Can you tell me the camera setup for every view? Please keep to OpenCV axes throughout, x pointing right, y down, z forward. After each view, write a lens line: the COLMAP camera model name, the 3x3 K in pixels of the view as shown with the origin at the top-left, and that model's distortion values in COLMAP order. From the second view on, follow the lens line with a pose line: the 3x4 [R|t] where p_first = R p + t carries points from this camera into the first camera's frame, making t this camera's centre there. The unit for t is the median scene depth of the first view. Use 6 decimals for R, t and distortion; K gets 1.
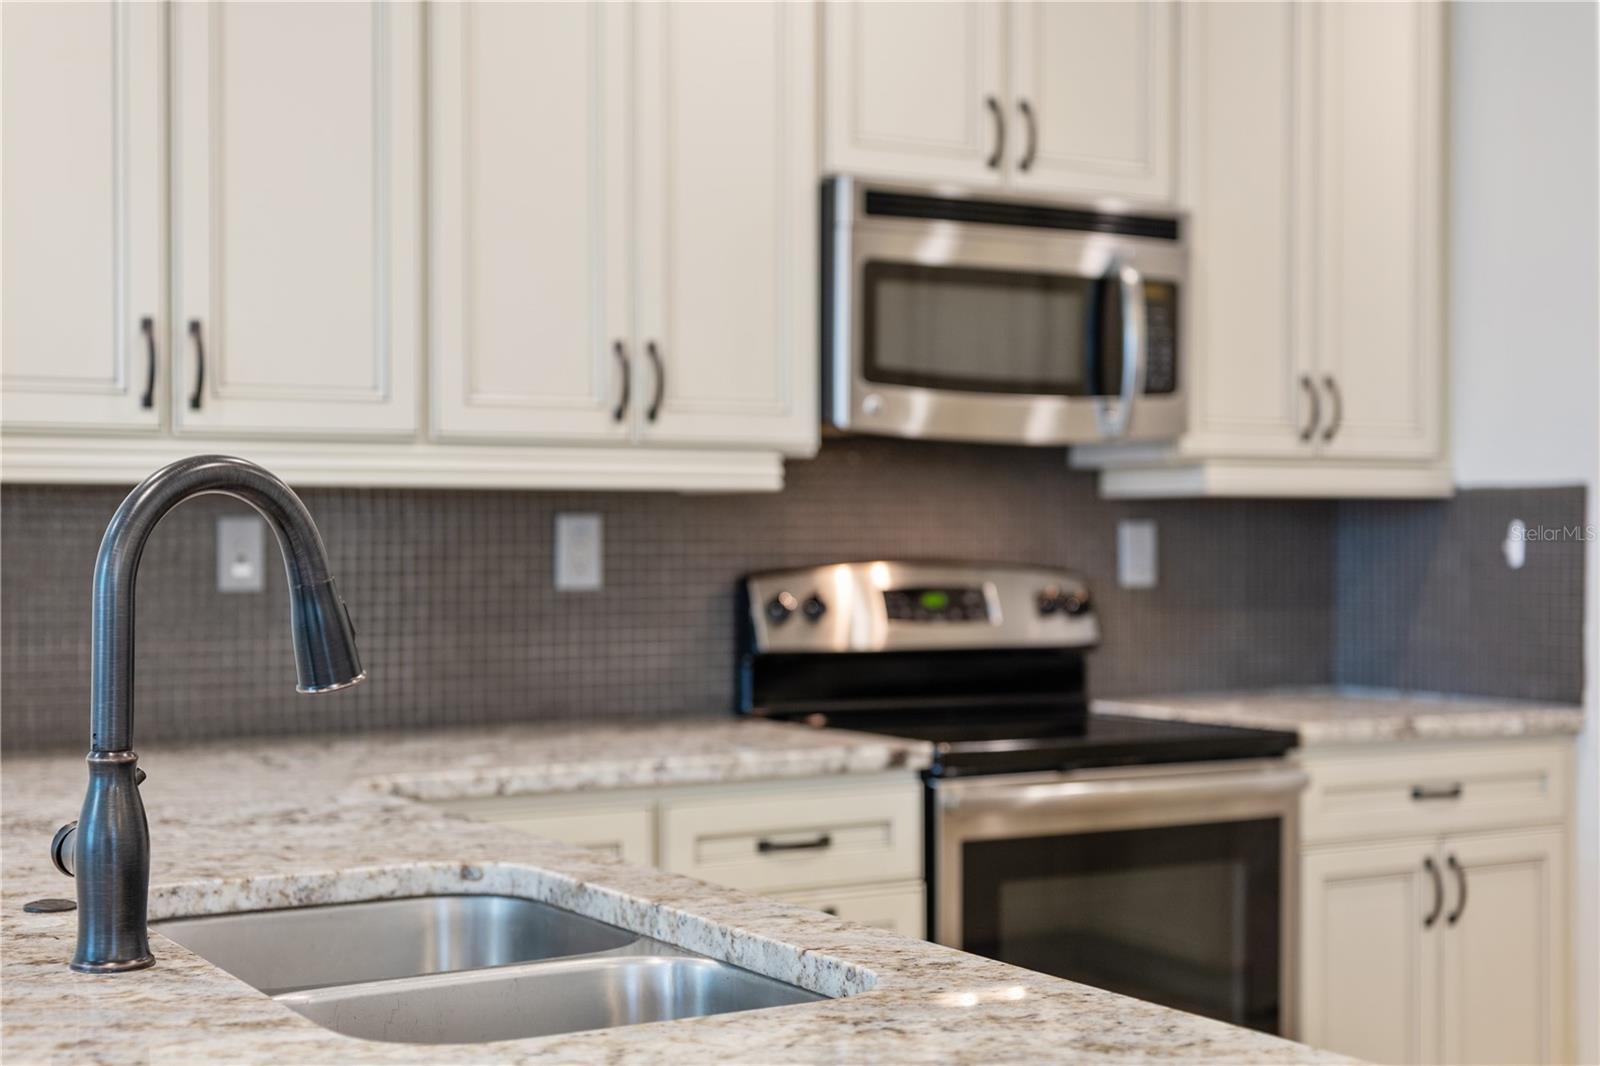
lens RADIAL K [[2217.7, 0, 805.4], [0, 2217.7, 549.6], [0, 0, 1]] dist [0.019599, 0.000000]
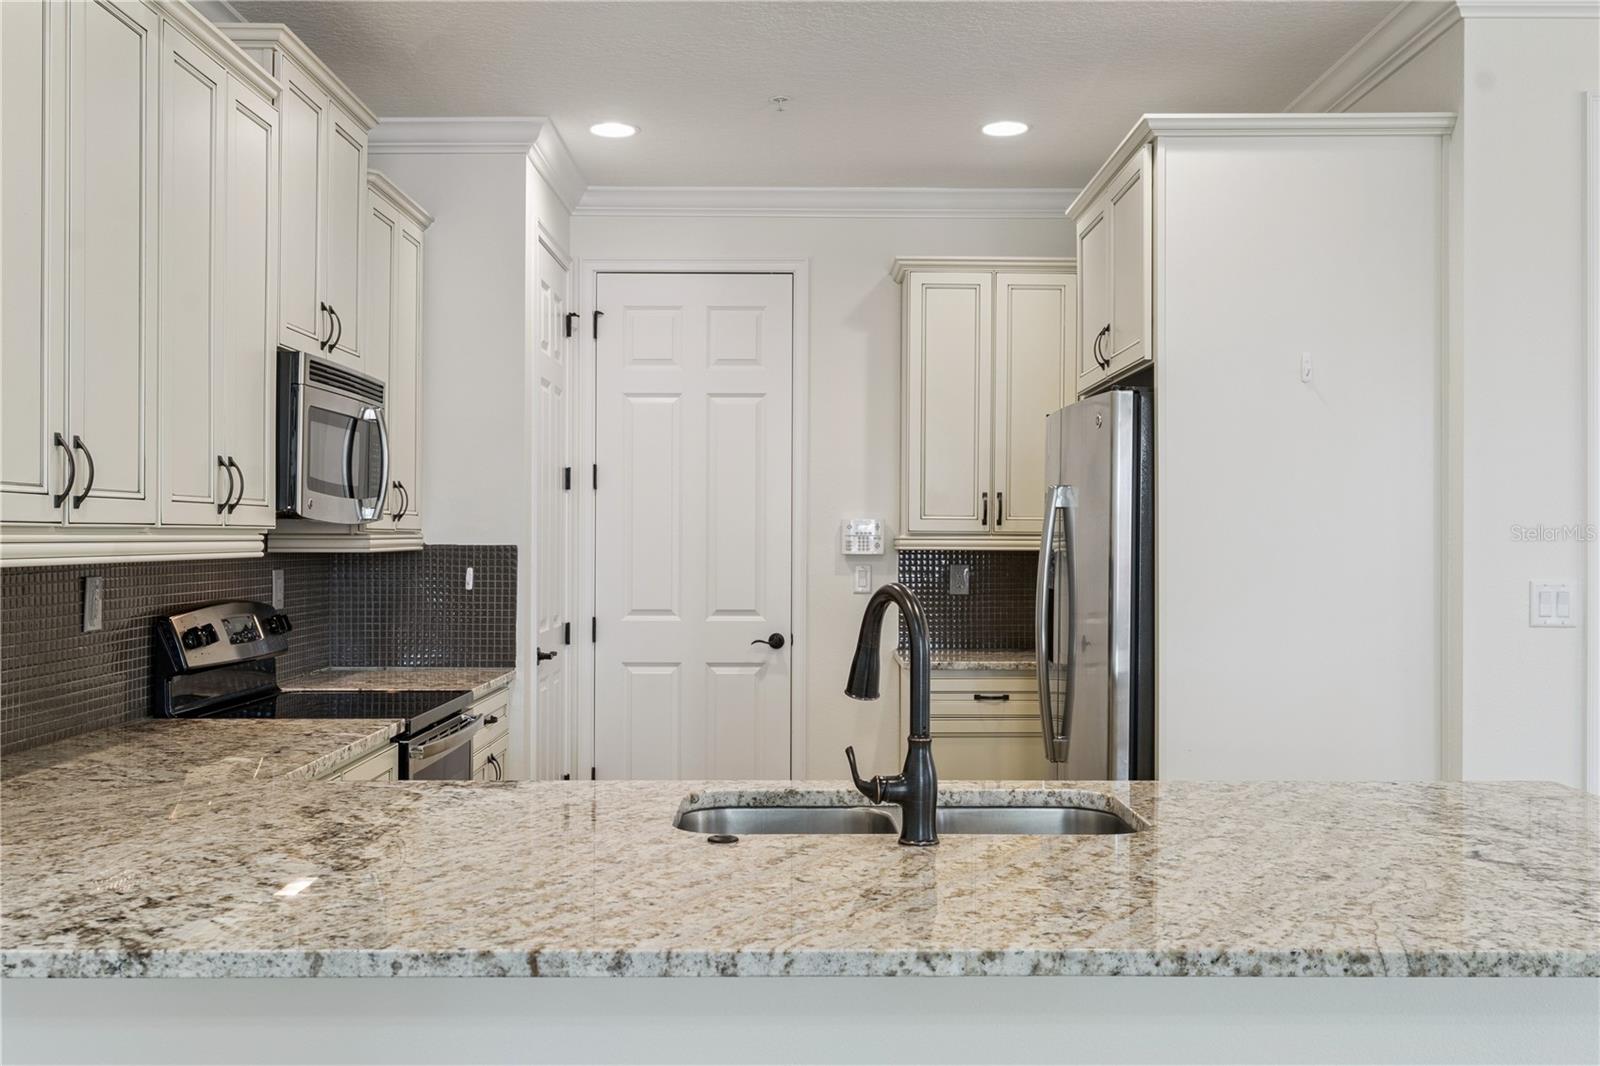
lens RADIAL K [[1504.3, 0, 797.9], [0, 1504.3, 530.2], [0, 0, 1]] dist [0.001357, 0.000000]
pose [[0.510239, 0.006437, 0.860009, -0.655442], [0.000558, 0.999969, -0.007816, -0.035520], [-0.860033, 0.004468, 0.510220, 0.172043]]
